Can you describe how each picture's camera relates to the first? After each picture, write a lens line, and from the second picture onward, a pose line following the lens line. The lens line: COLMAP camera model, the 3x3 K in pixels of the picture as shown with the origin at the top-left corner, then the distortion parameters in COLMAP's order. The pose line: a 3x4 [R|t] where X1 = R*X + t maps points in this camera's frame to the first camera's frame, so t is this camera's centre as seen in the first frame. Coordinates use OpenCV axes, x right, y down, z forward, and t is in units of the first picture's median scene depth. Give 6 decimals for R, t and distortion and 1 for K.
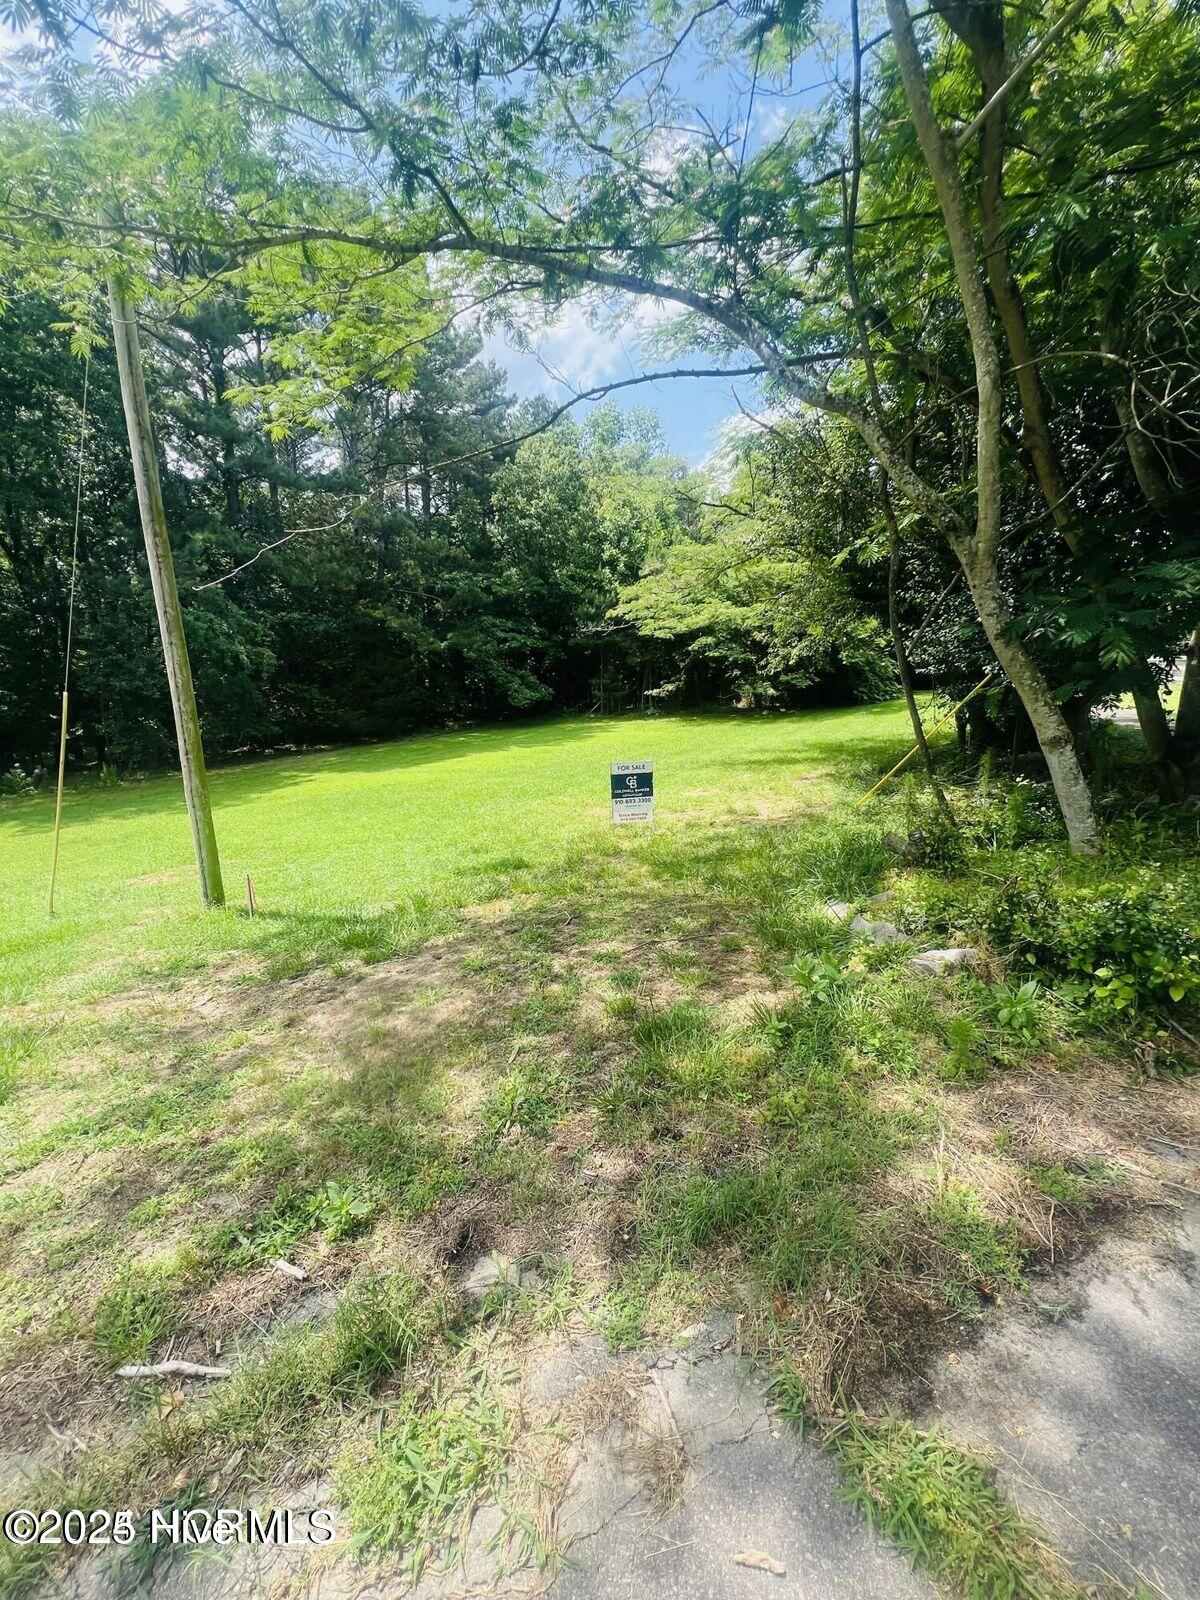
lens RADIAL K [[641.7, 0, 599.0], [0, 641.7, 802.4], [0, 0, 1]] dist [0.001168, -0.000192]
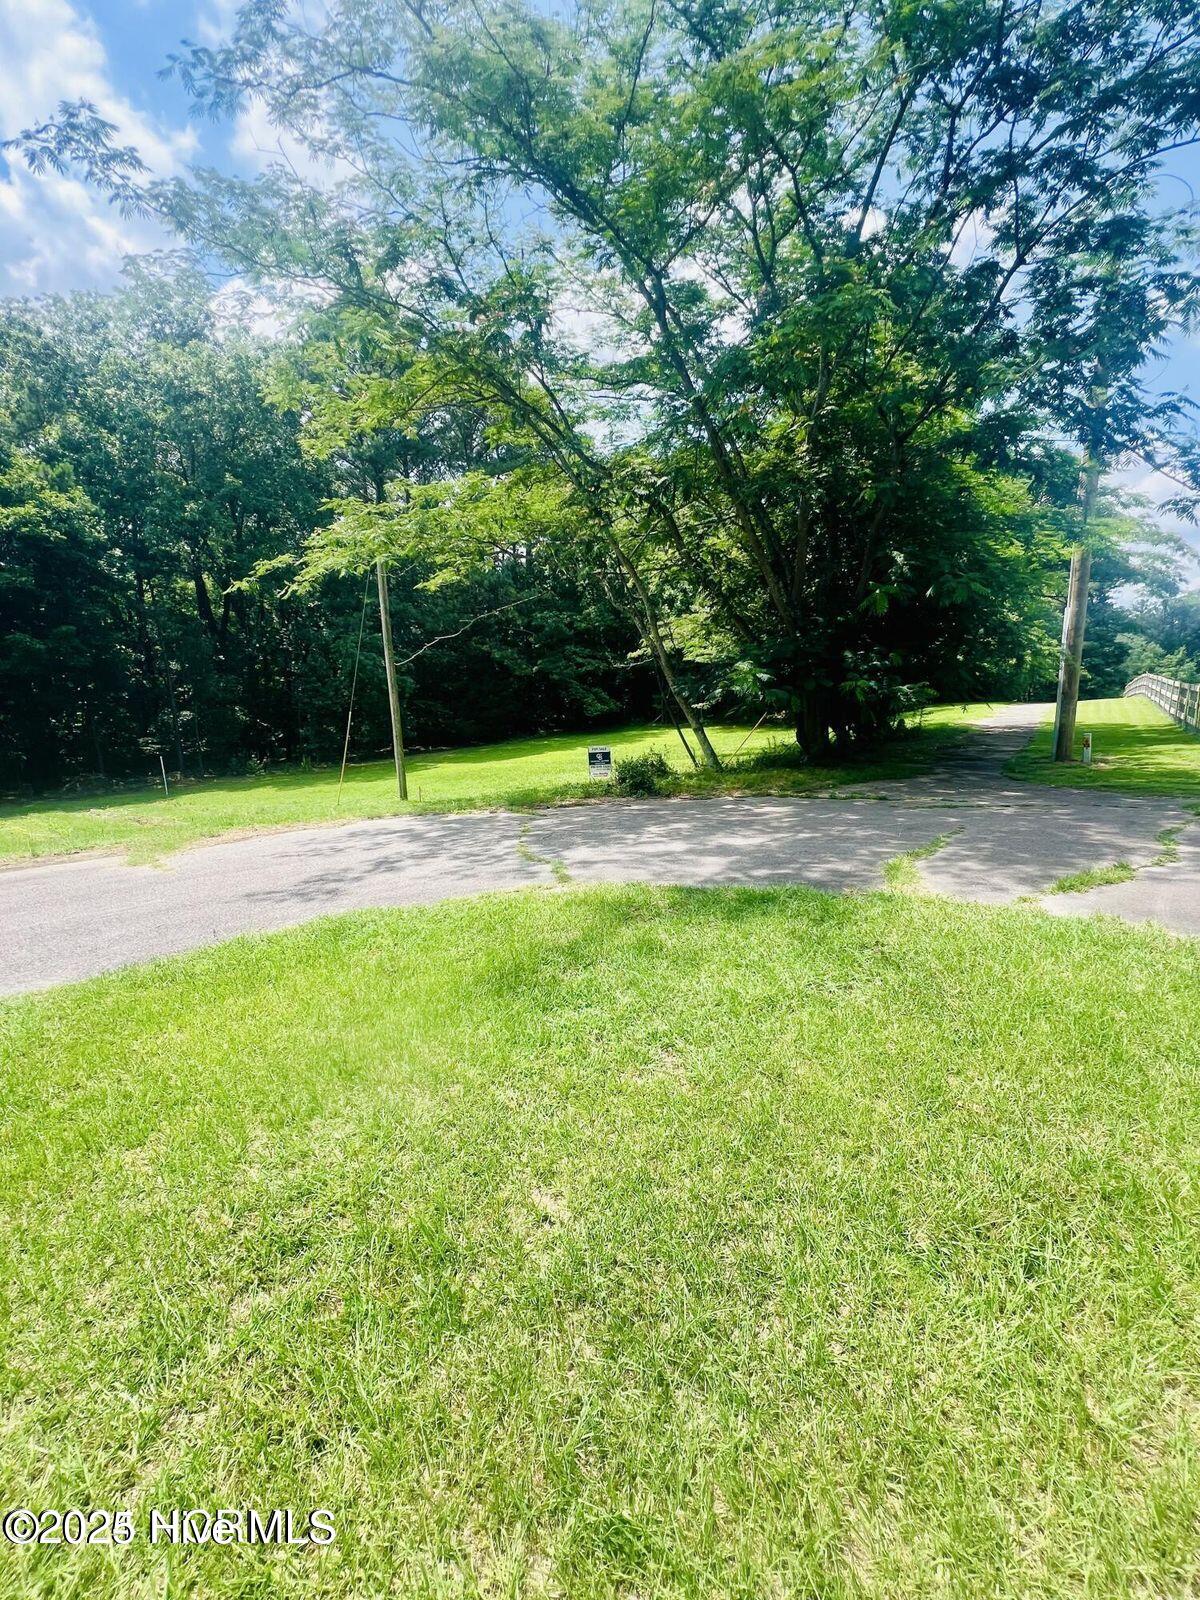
lens RADIAL K [[641.7, 0, 602.3], [0, 641.7, 798.5], [0, 0, 1]] dist [0.001168, -0.000192]
pose [[0.987352, 0.019381, -0.157356, 0.144405], [-0.022815, 0.999539, -0.020050, 0.052209], [0.156894, 0.023386, 0.987338, -0.353168]]
